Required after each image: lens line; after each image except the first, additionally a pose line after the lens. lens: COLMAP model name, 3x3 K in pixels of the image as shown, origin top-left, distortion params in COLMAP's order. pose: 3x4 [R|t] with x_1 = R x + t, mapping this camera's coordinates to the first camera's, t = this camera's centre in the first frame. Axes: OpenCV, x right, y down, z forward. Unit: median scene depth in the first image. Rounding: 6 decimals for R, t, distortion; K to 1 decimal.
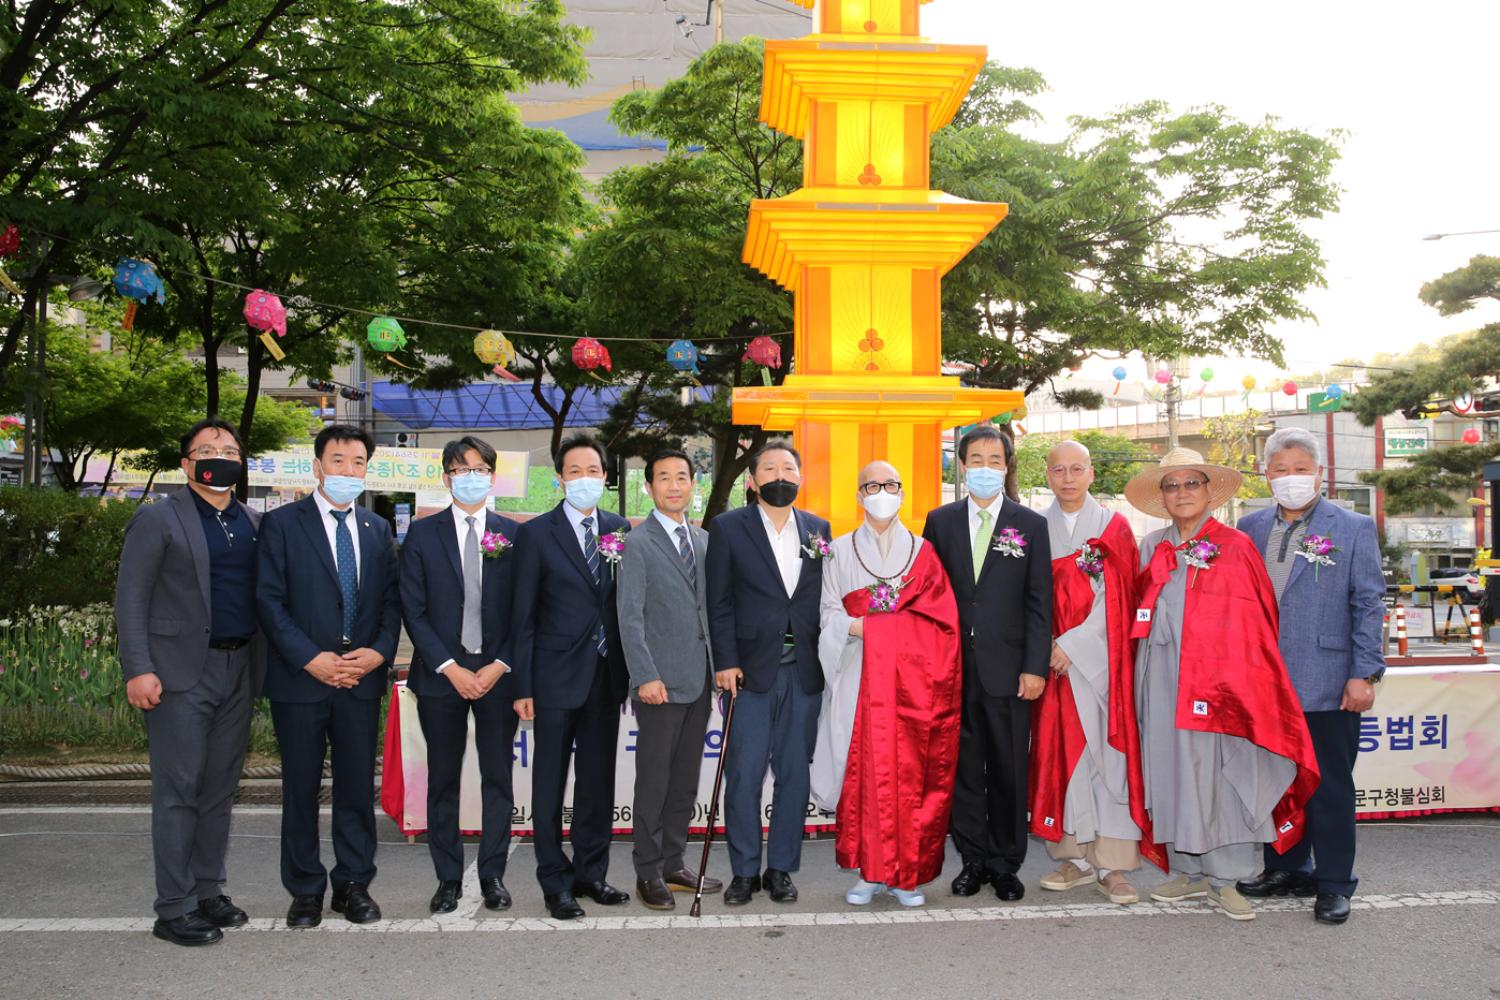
lens RADIAL K [[1251.2, 0, 747.2], [0, 1251.2, 484.3], [0, 0, 1]] dist [-0.078189, 0.035871]
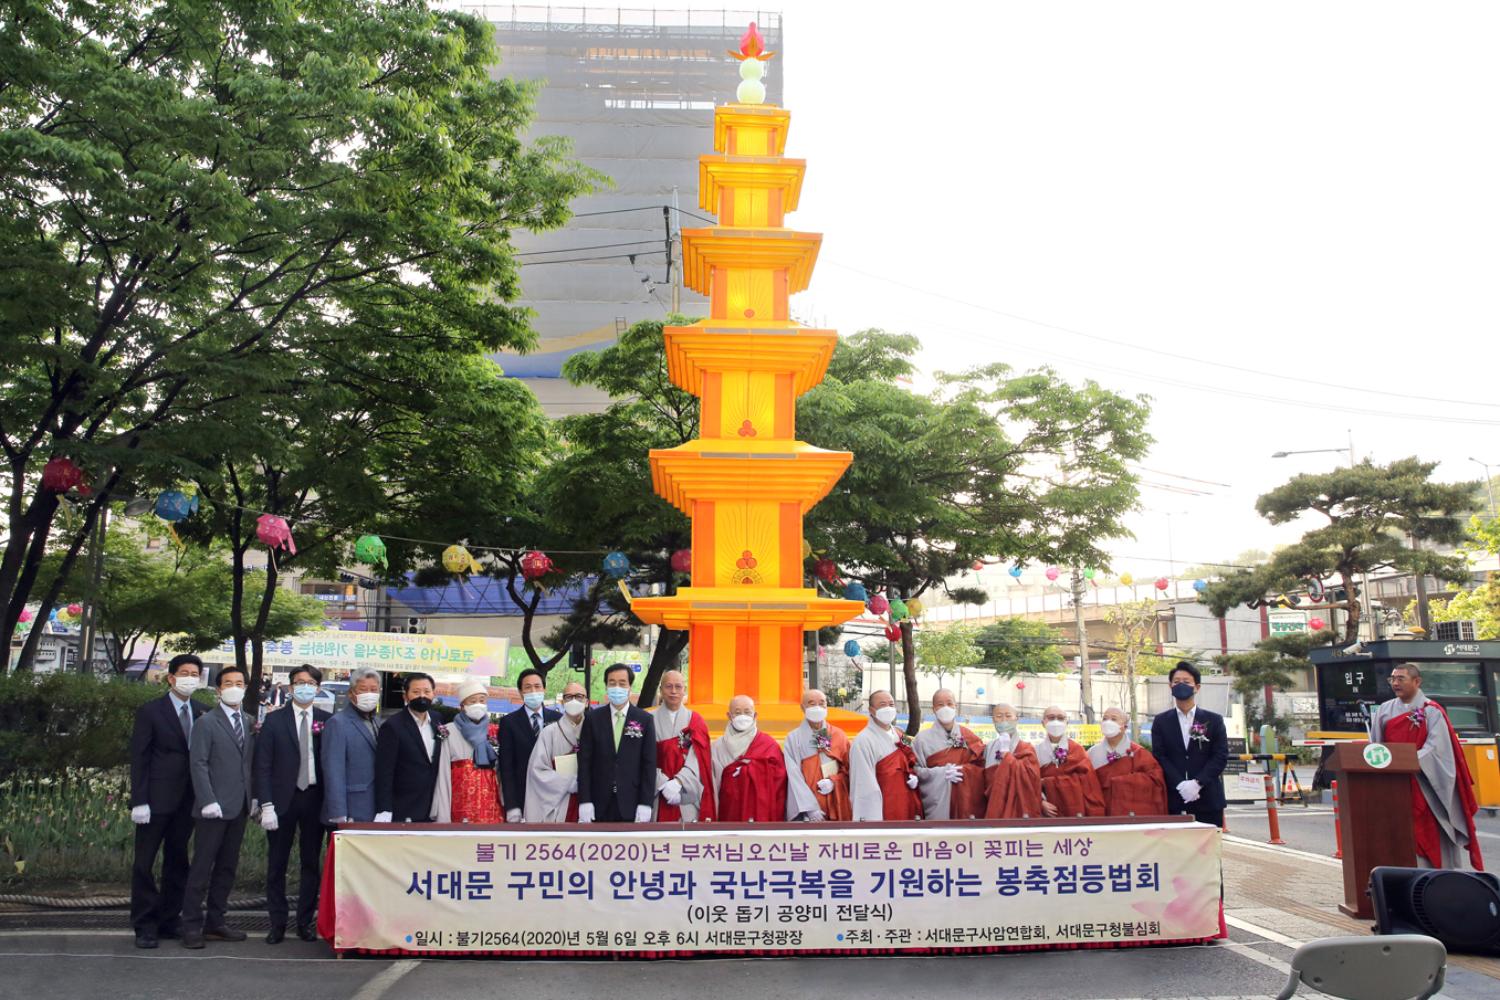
lens RADIAL K [[1122.5, 0, 739.0], [0, 1122.5, 509.7], [0, 0, 1]] dist [-0.077762, 0.027403]
pose [[0.999988, 0.002215, -0.004447, 0.067765], [-0.002782, 0.991252, -0.131957, -0.010942], [0.004116, 0.131968, 0.991245, -0.088284]]
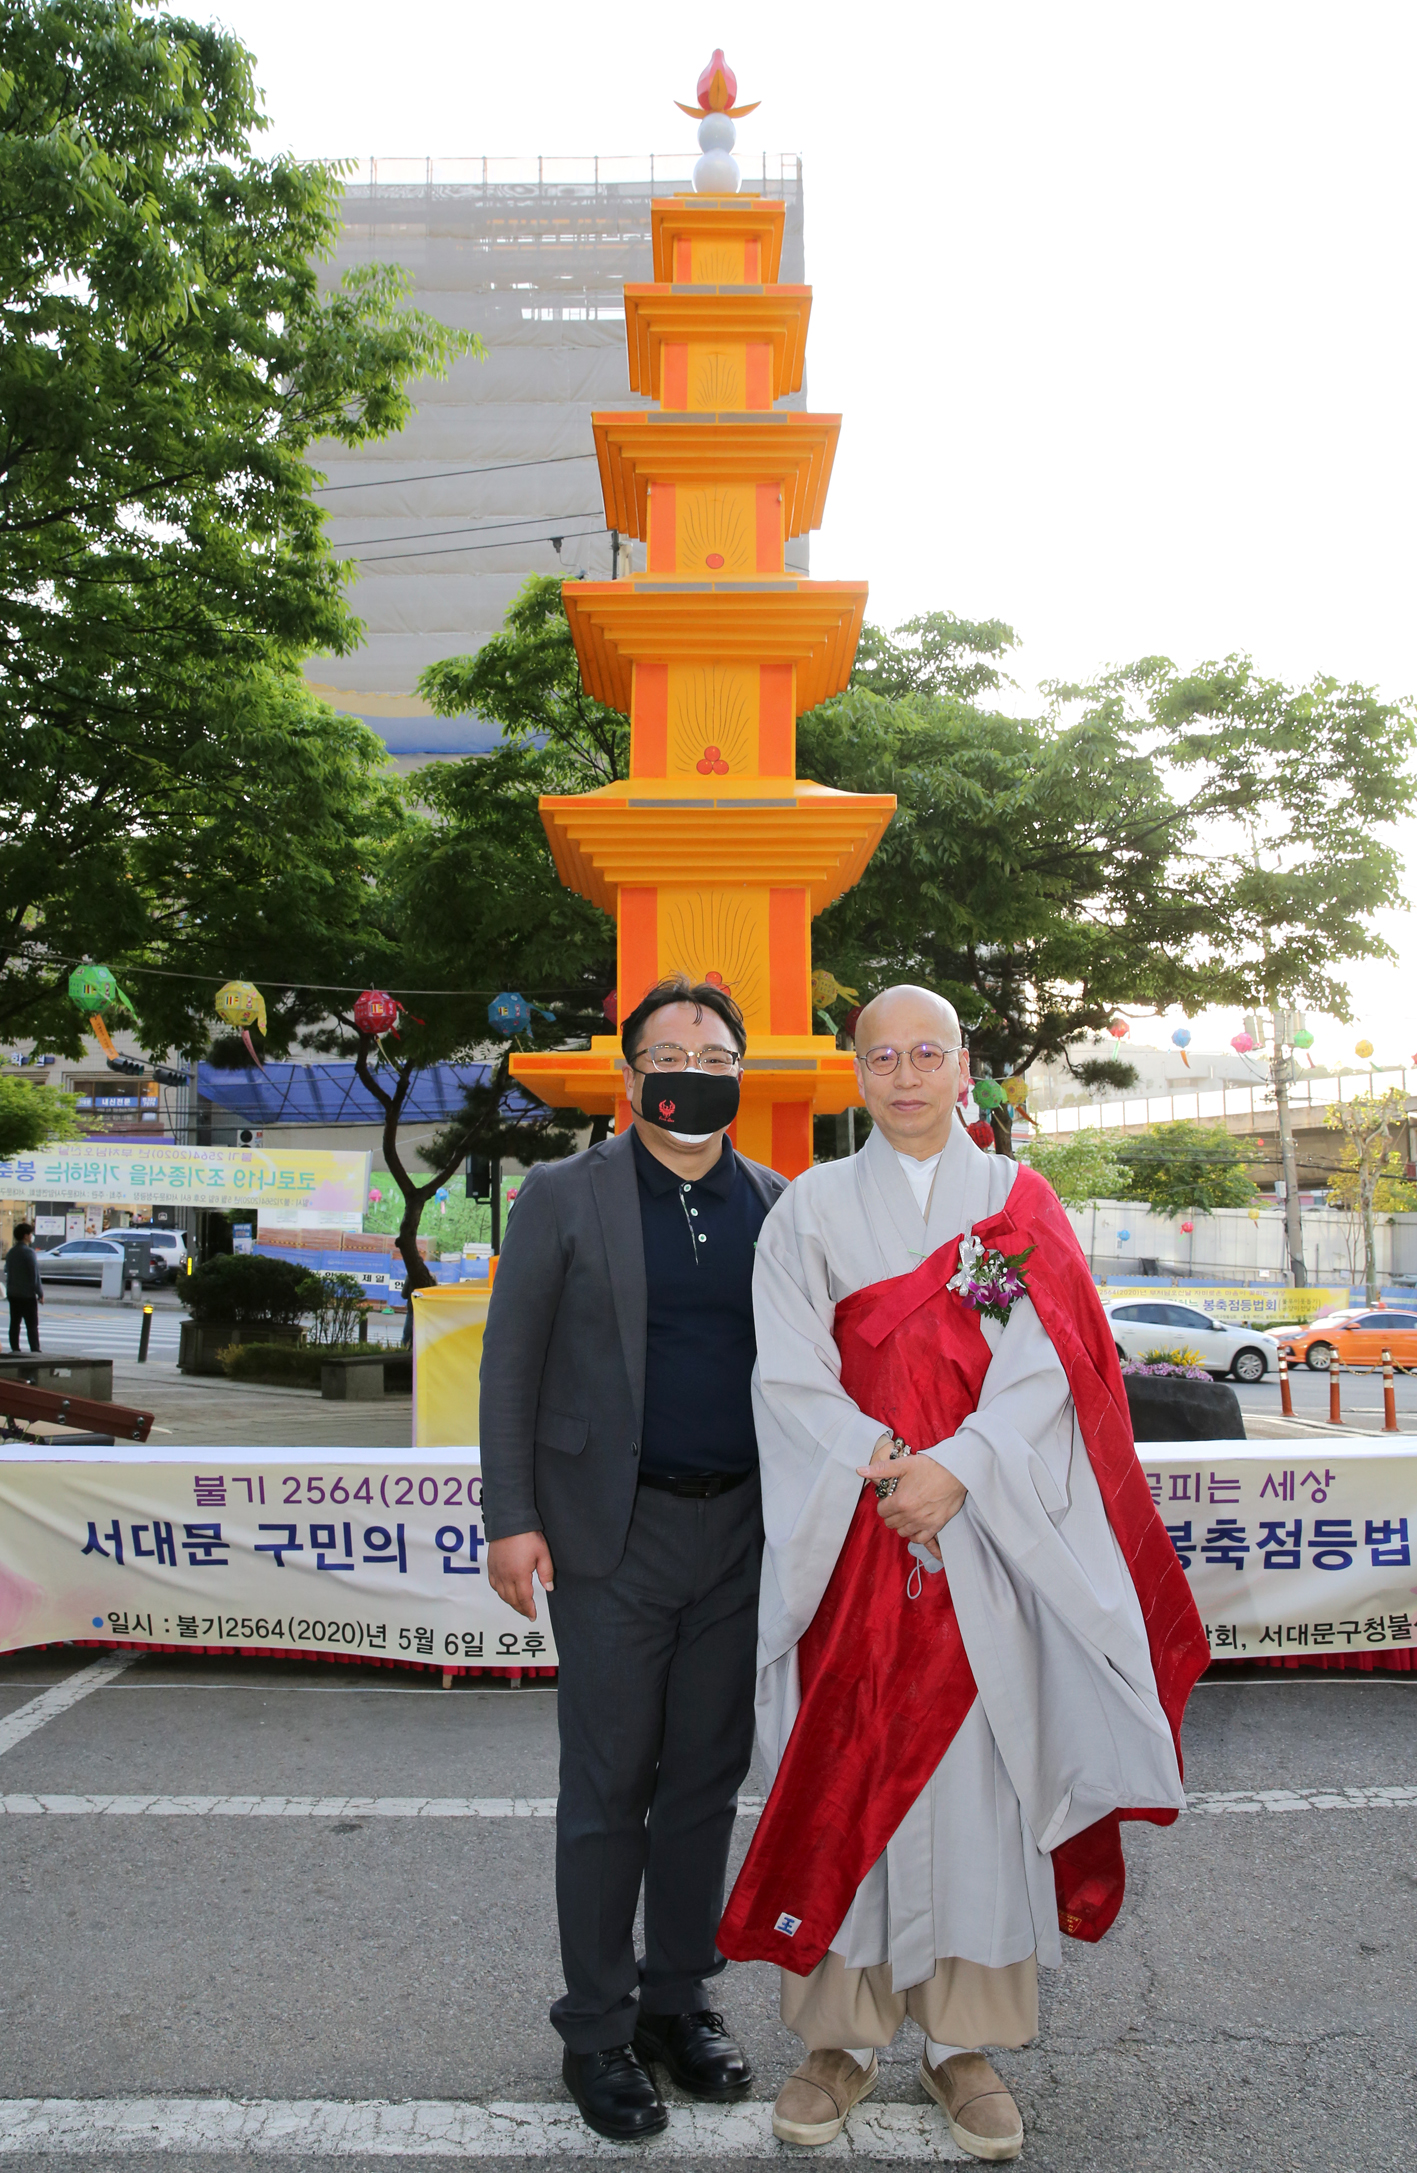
lens RADIAL K [[1665.3, 0, 660.4], [0, 1665.3, 1100.1], [0, 0, 1]] dist [-0.070467, 0.024264]
pose [[0.997798, -0.006717, -0.065980, 0.093454], [0.002683, 0.998131, -0.061052, 0.006673], [0.066267, 0.060741, 0.995951, 0.029551]]
